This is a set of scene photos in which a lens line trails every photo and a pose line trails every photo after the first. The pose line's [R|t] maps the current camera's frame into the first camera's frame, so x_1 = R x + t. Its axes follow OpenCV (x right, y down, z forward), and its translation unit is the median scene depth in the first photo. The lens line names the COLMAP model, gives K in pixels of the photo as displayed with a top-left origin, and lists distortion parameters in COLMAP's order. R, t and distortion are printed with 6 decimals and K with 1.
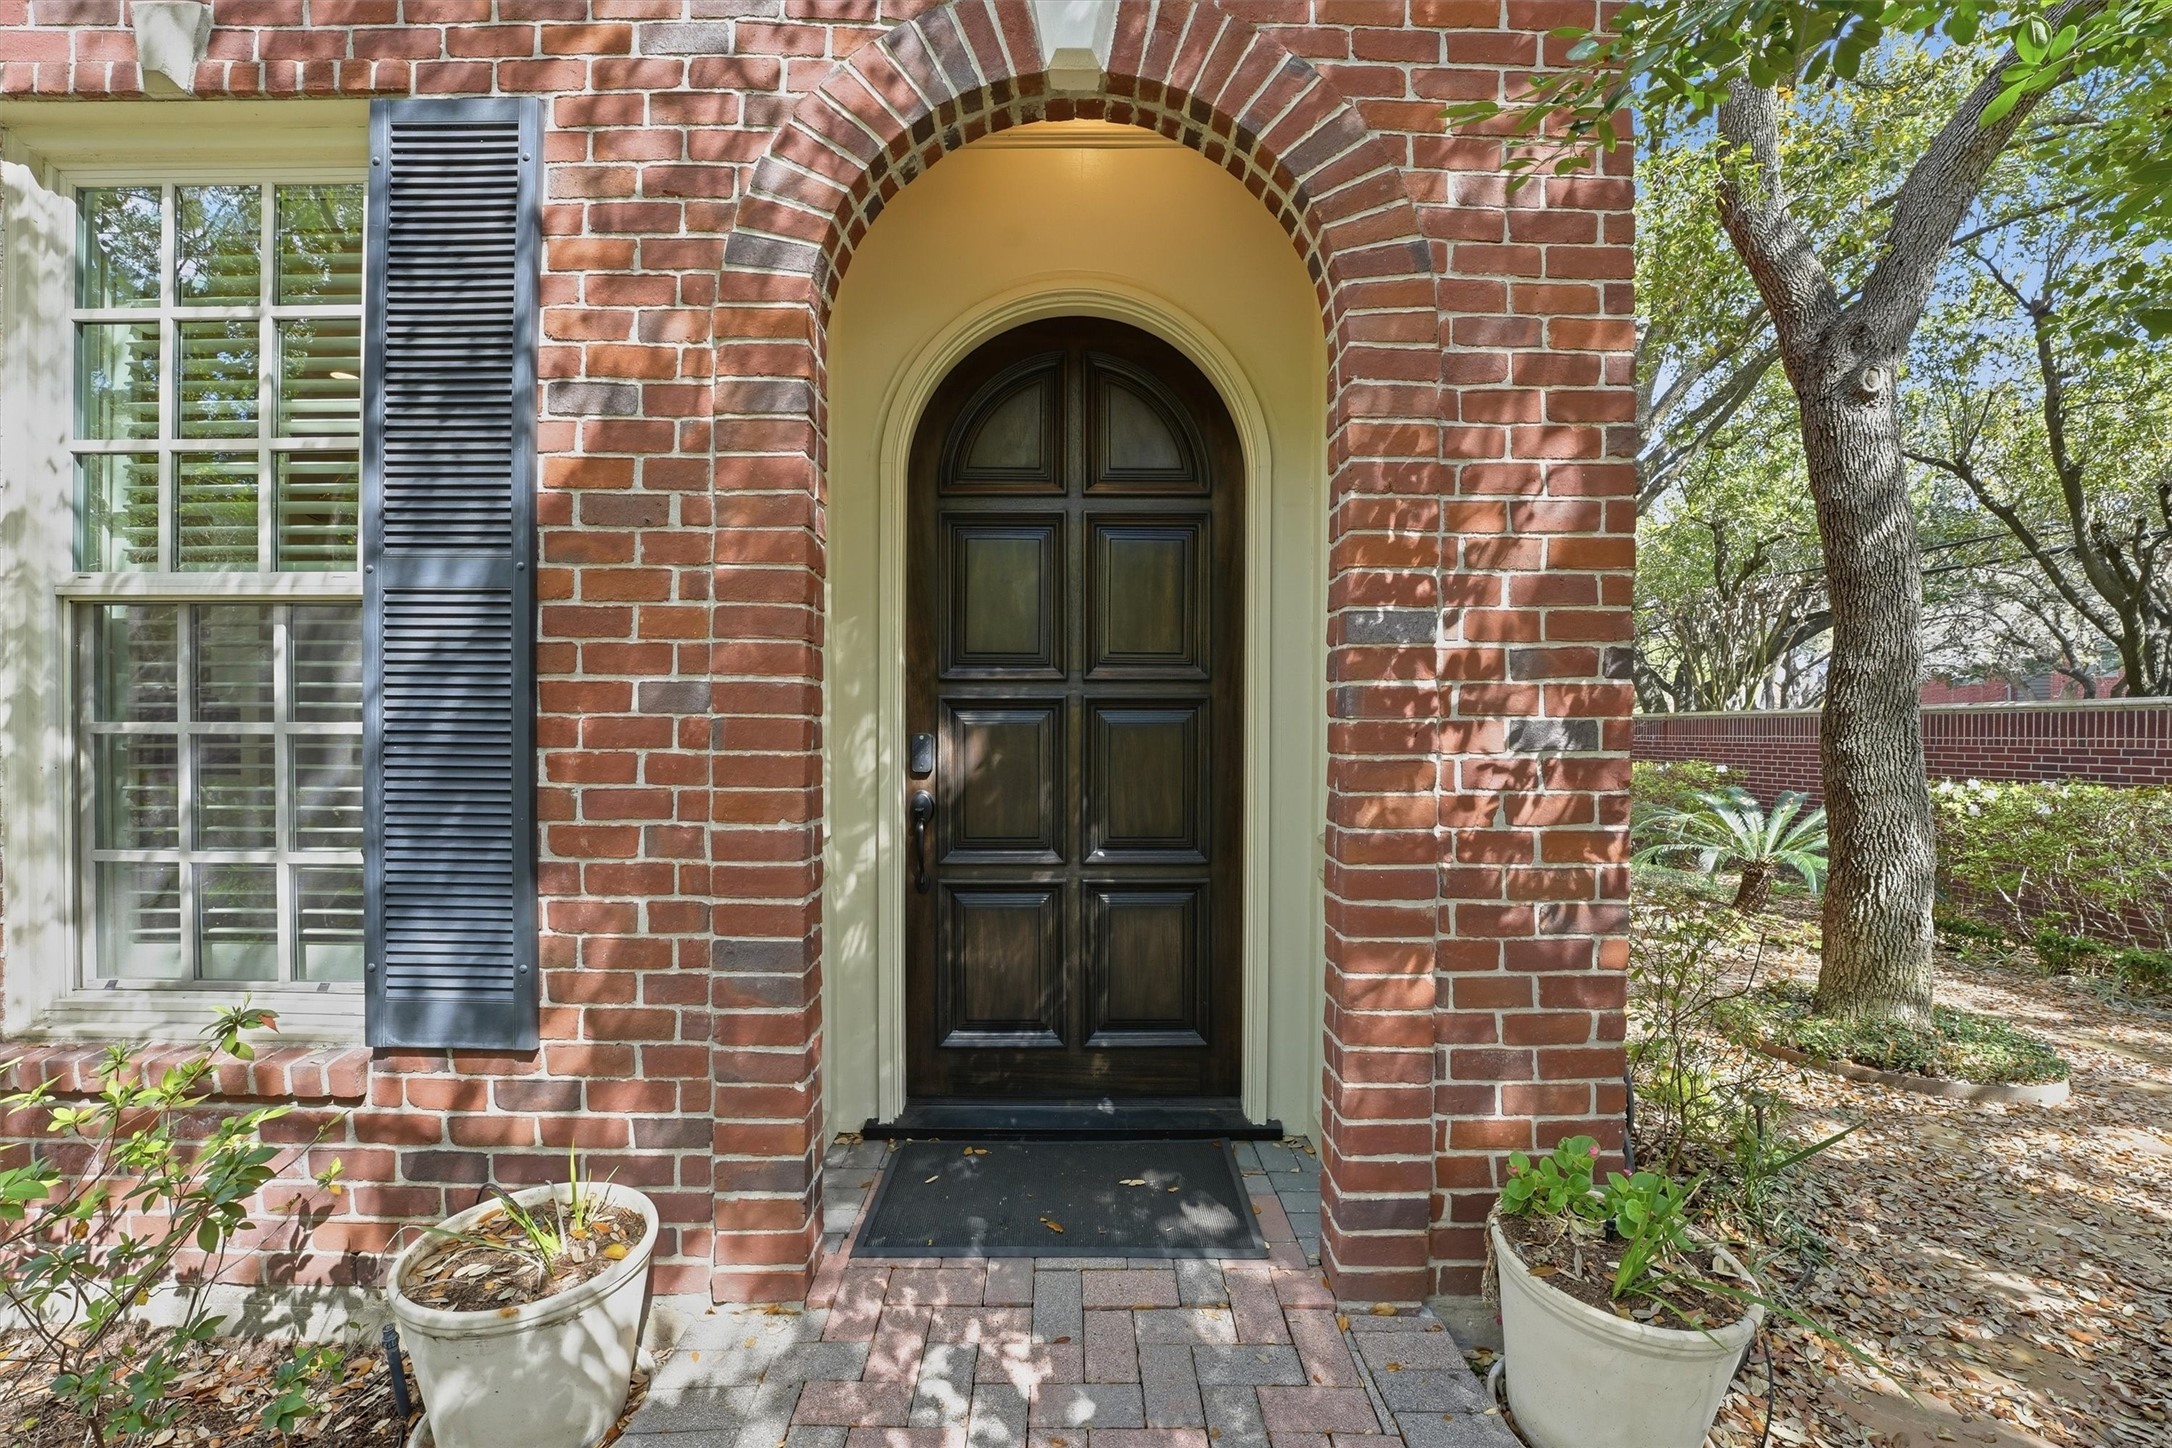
lens RADIAL K [[899.4, 0, 1086.0], [0, 899.4, 724.0], [0, 0, 1]] dist [-0.035149, -0.000005]
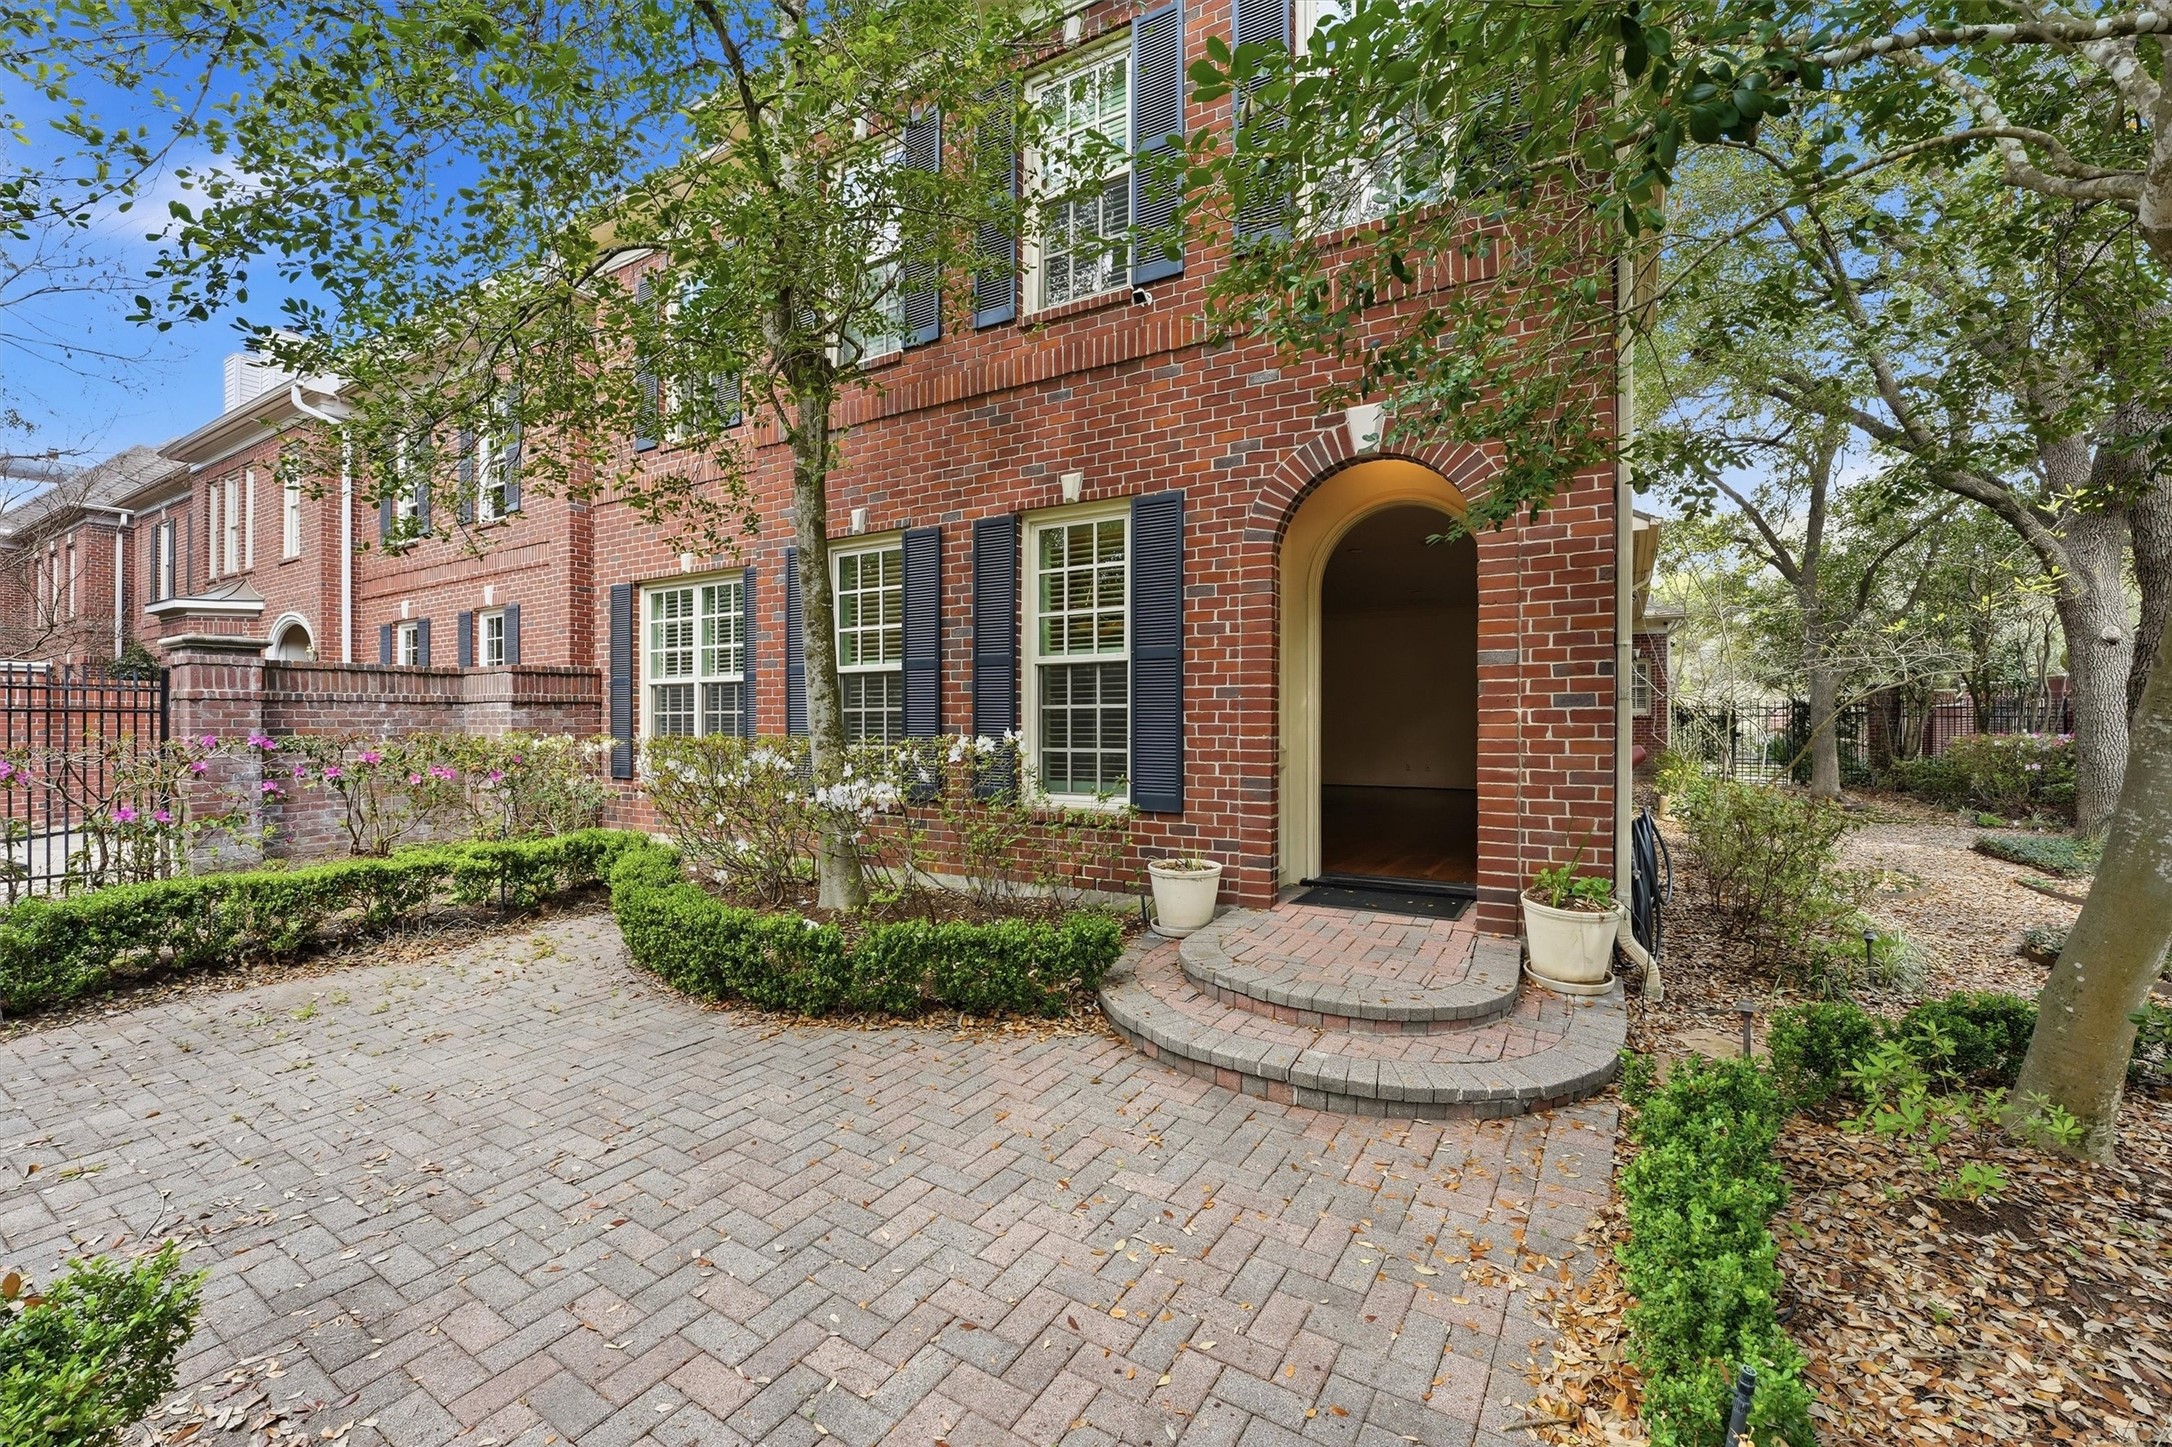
lens RADIAL K [[899.4, 0, 1086.0], [0, 899.4, 723.5], [0, 0, 1]] dist [-0.035149, -0.000005]
pose [[0.845914, -0.004462, -0.533301, 0.690411], [-0.003287, 0.999902, -0.013581, 0.110007], [0.533310, 0.013242, 0.845817, -1.676233]]
